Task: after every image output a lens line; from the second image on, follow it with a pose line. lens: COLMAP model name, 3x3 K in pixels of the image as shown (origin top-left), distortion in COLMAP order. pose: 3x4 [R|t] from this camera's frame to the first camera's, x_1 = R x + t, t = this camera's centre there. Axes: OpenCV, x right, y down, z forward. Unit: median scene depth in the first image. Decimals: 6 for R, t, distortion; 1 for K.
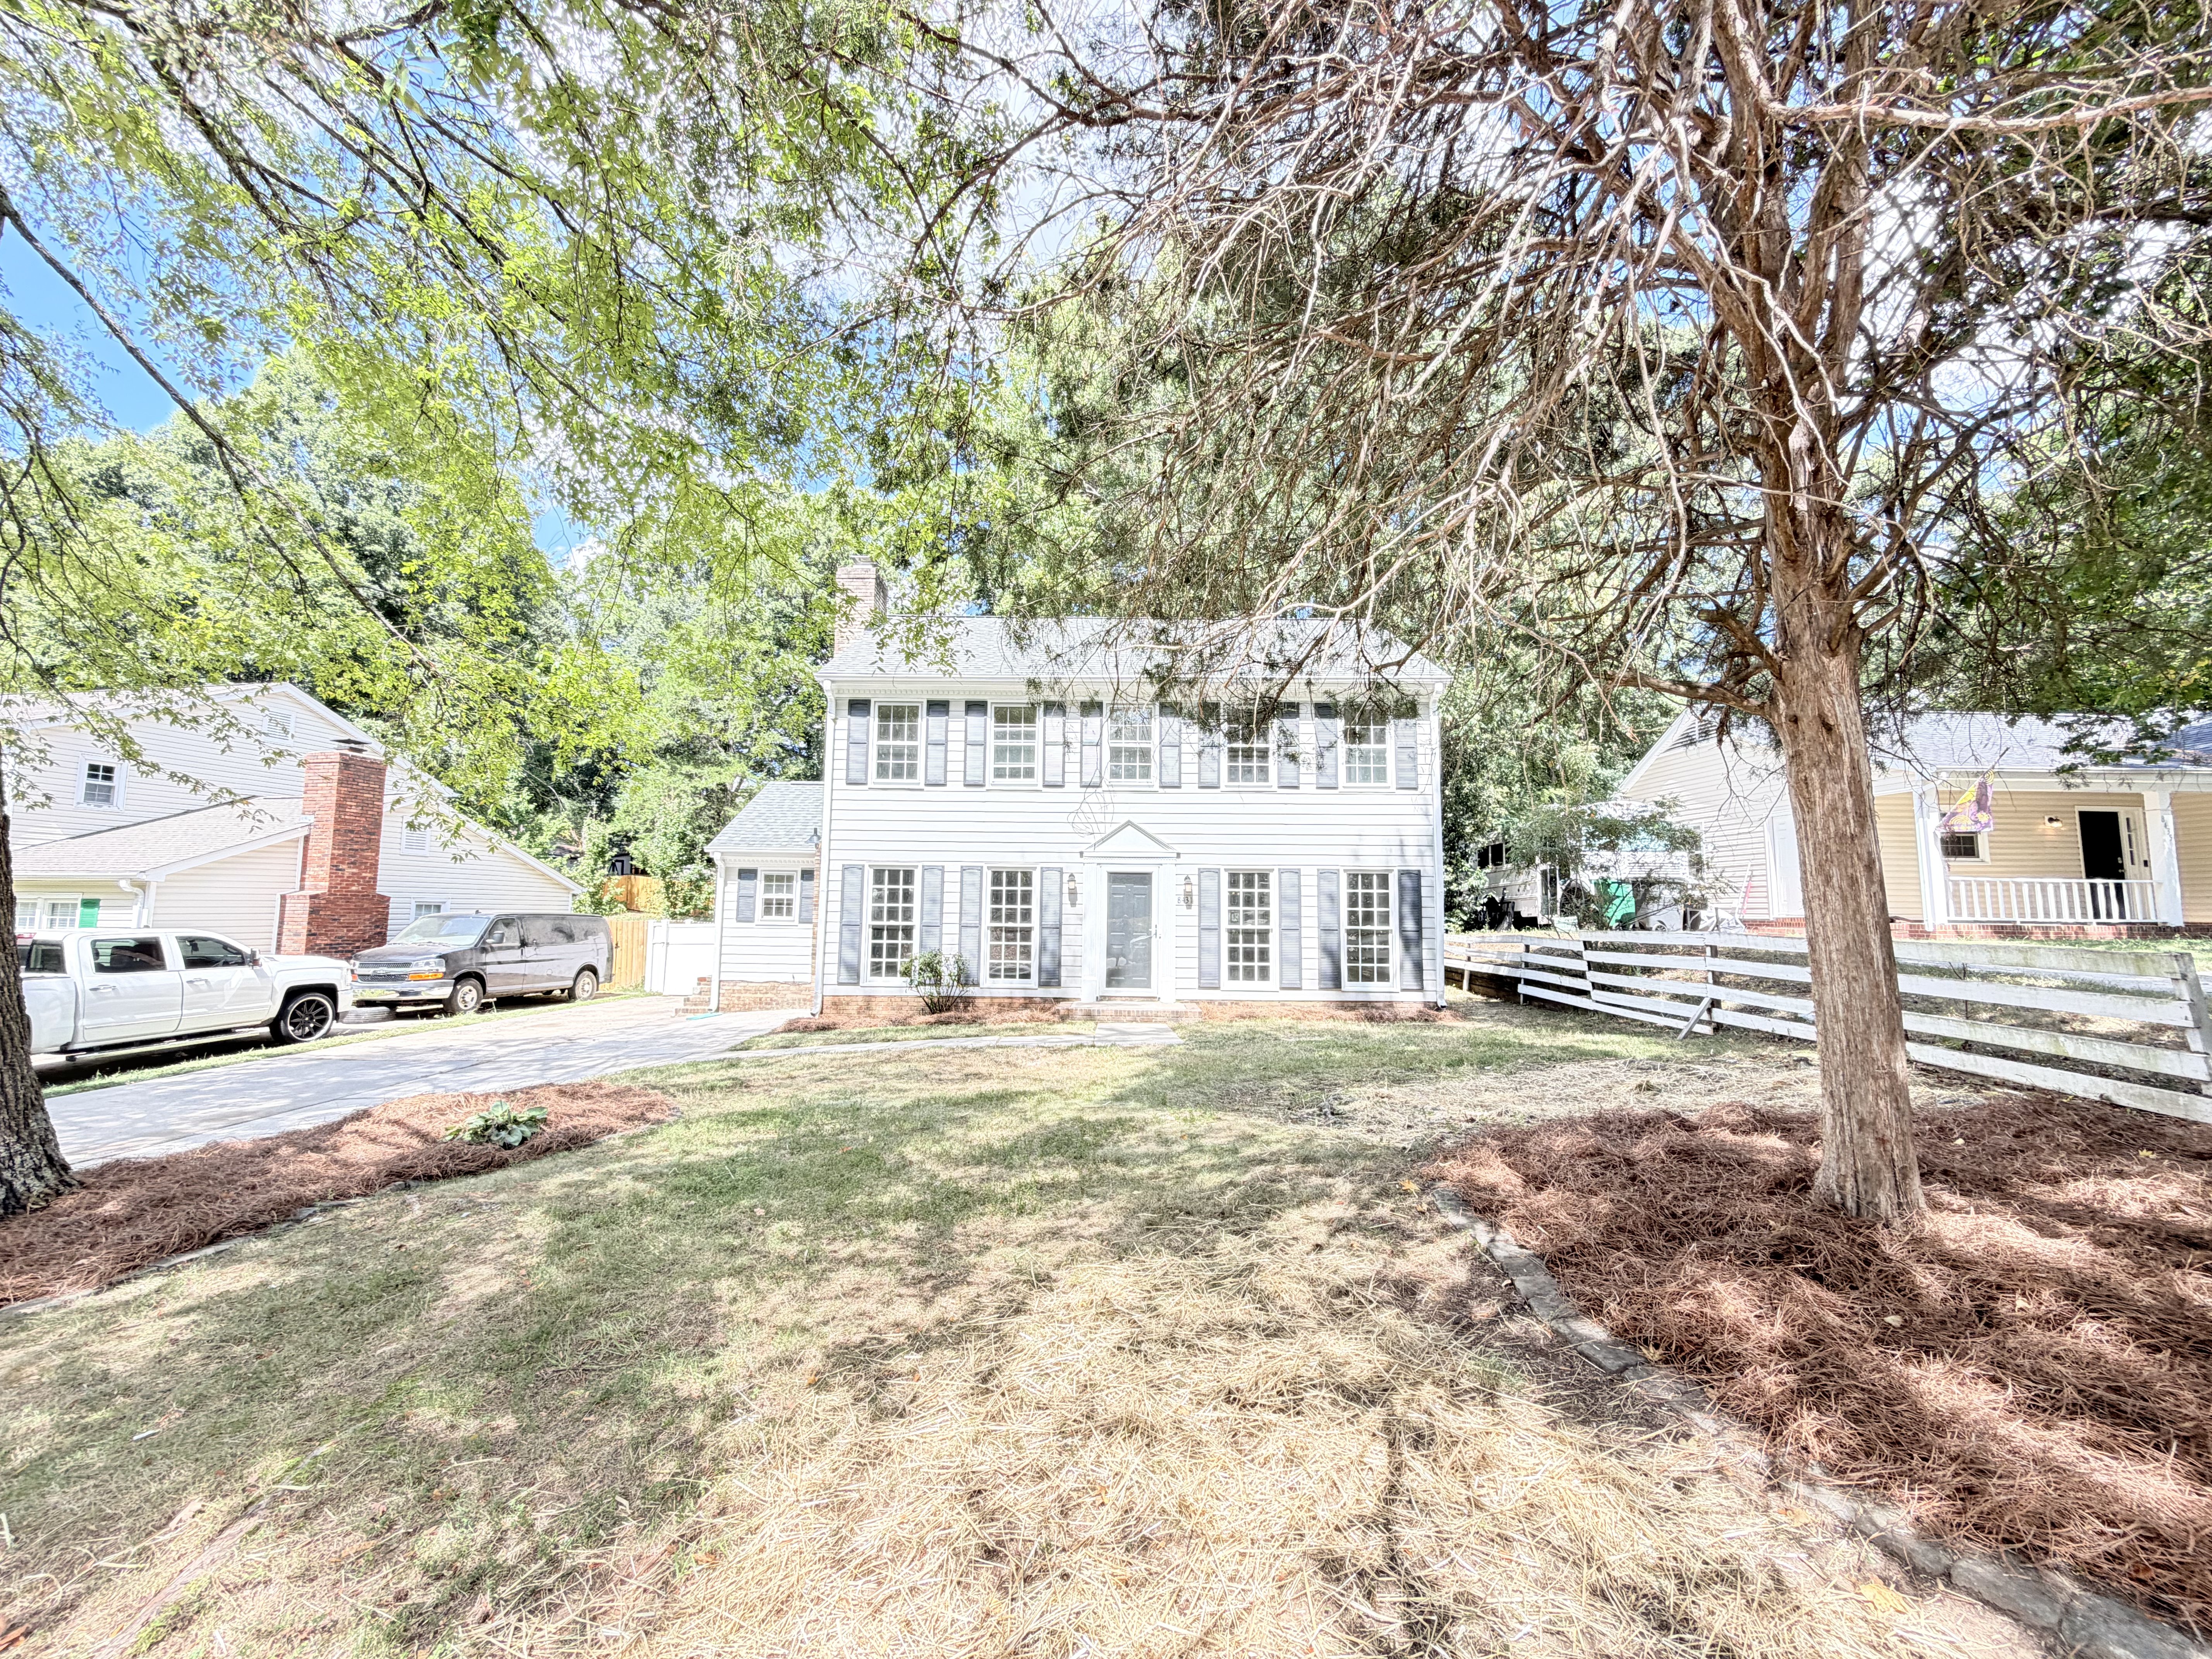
lens RADIAL K [[881.5, 0, 1111.1], [0, 881.5, 825.5], [0, 0, 1]] dist [-0.002433, -0.000040]
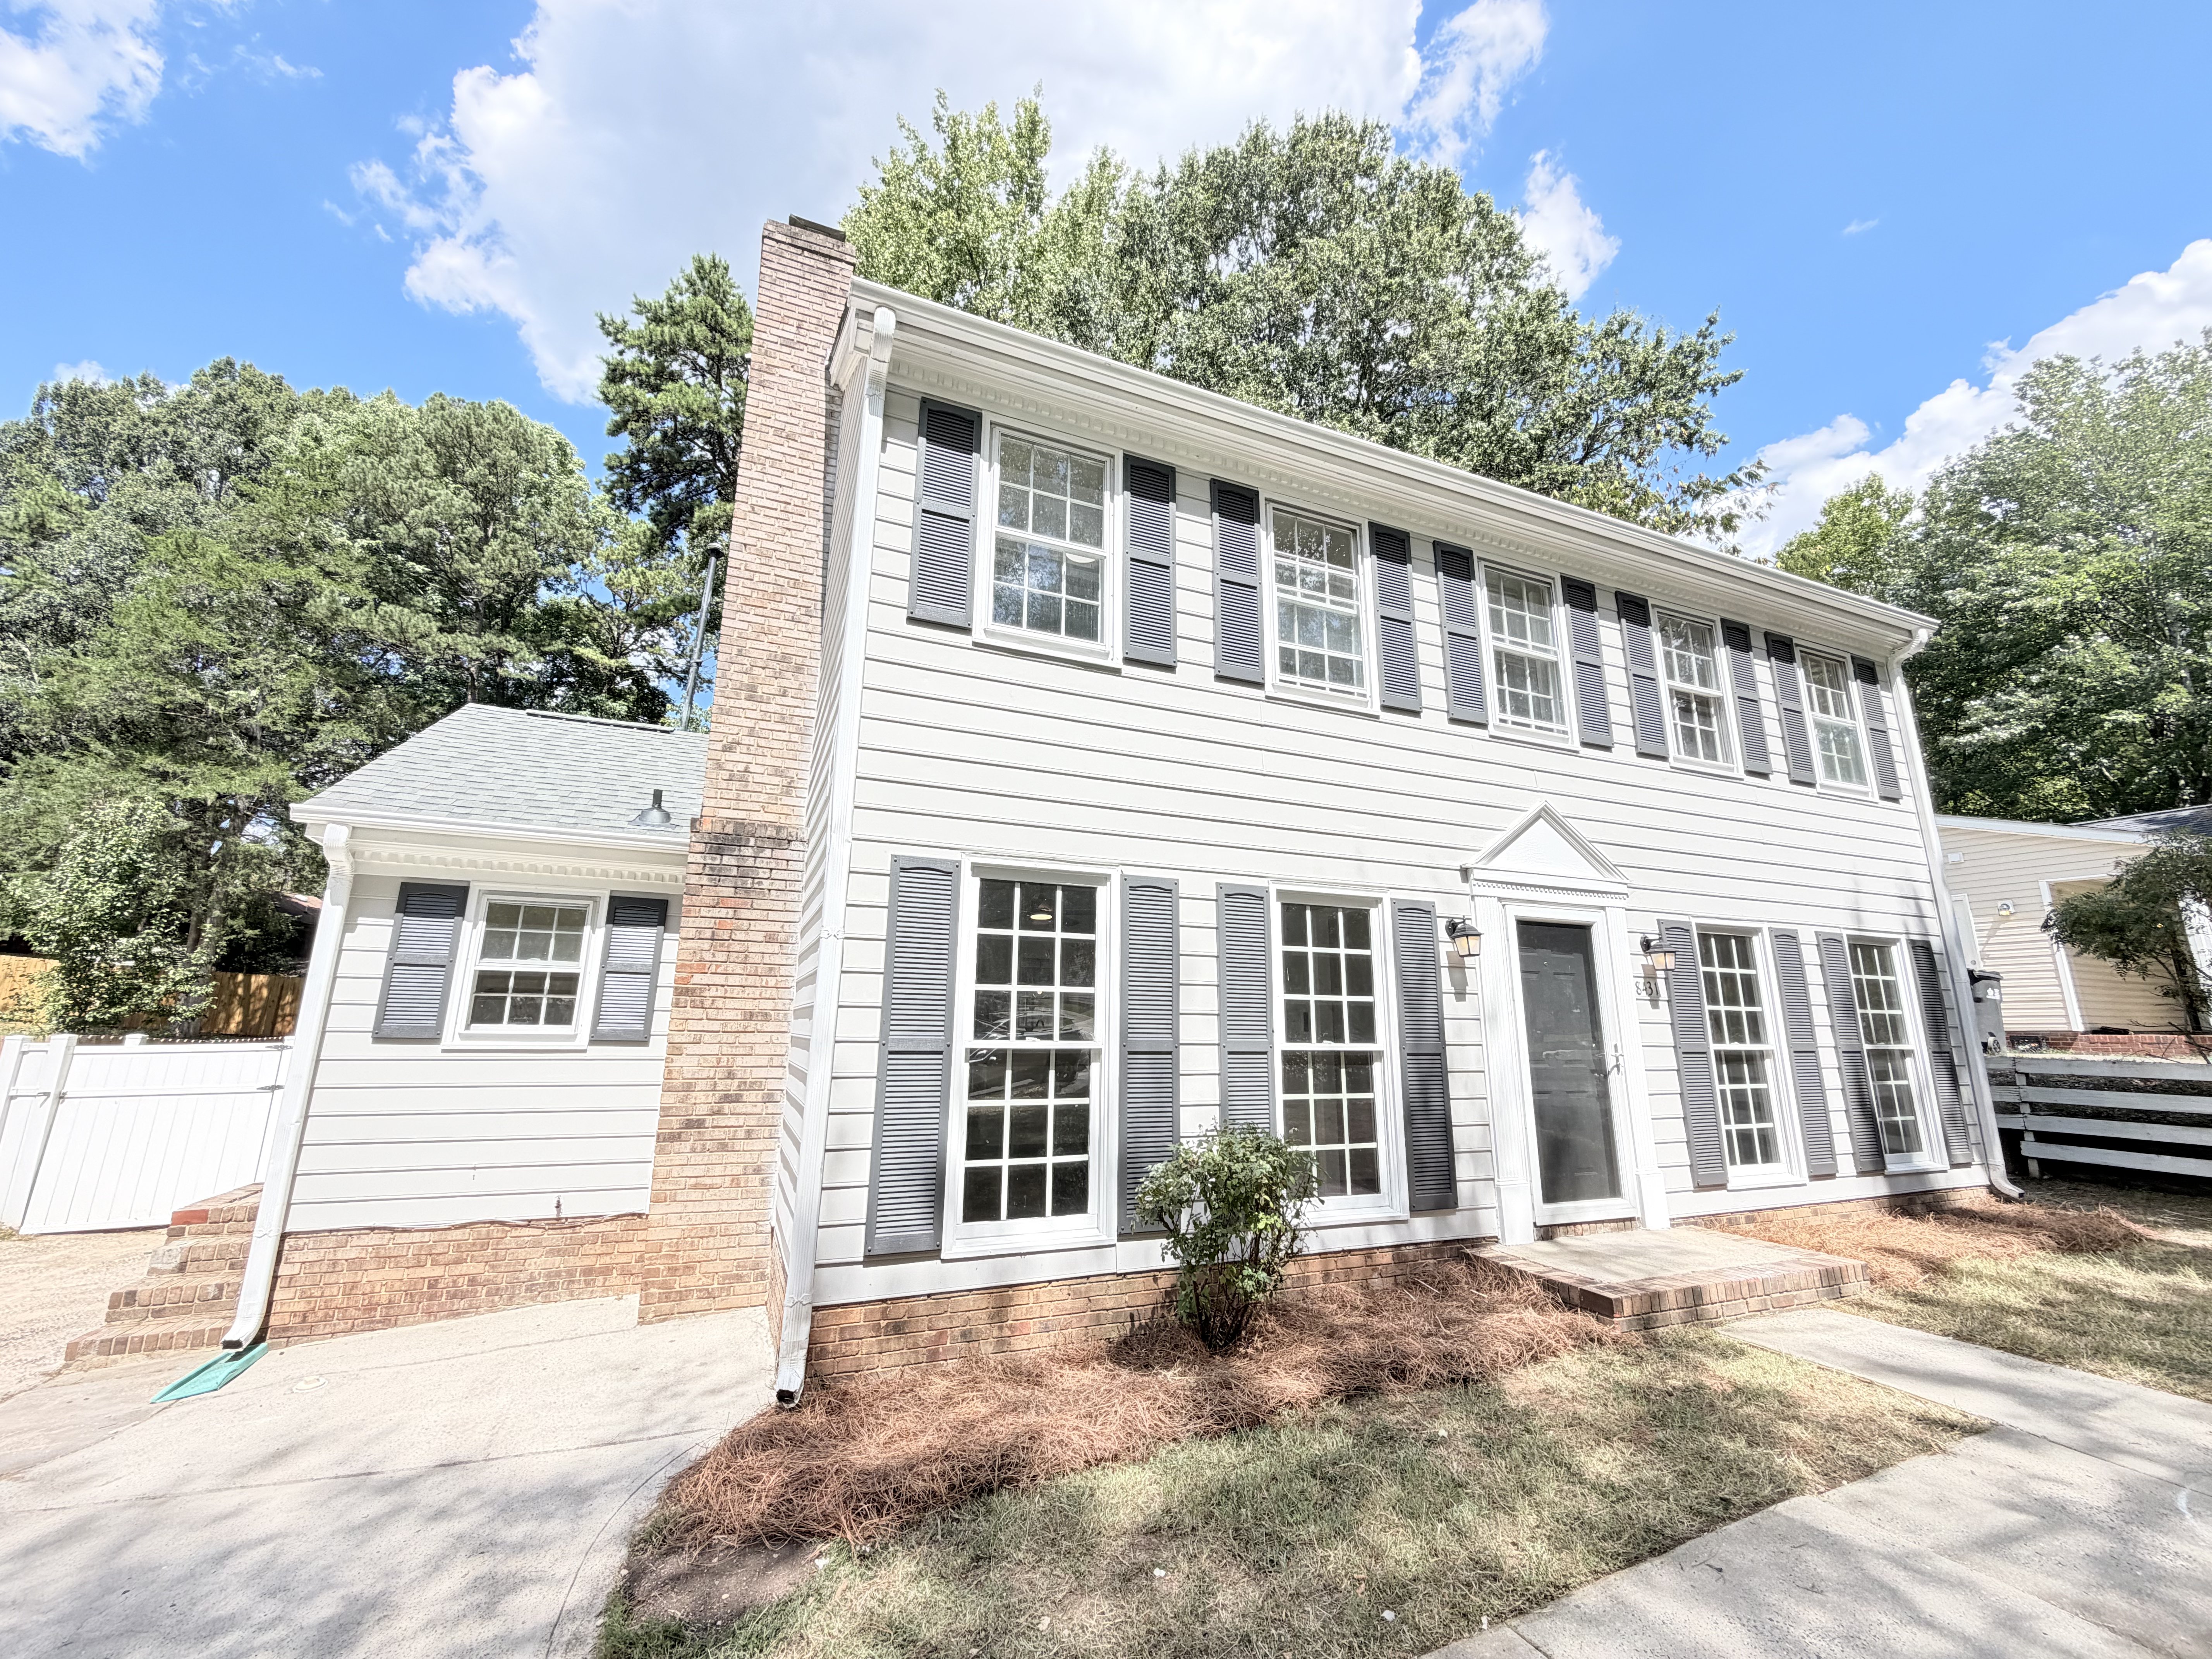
lens RADIAL K [[881.5, 0, 1111.7], [0, 881.5, 827.9], [0, 0, 1]] dist [-0.002433, -0.000040]
pose [[0.919438, 0.087103, 0.383468, -0.354144], [-0.040025, 0.990824, -0.129094, 0.071831], [-0.391193, 0.103345, 0.914488, 0.677844]]
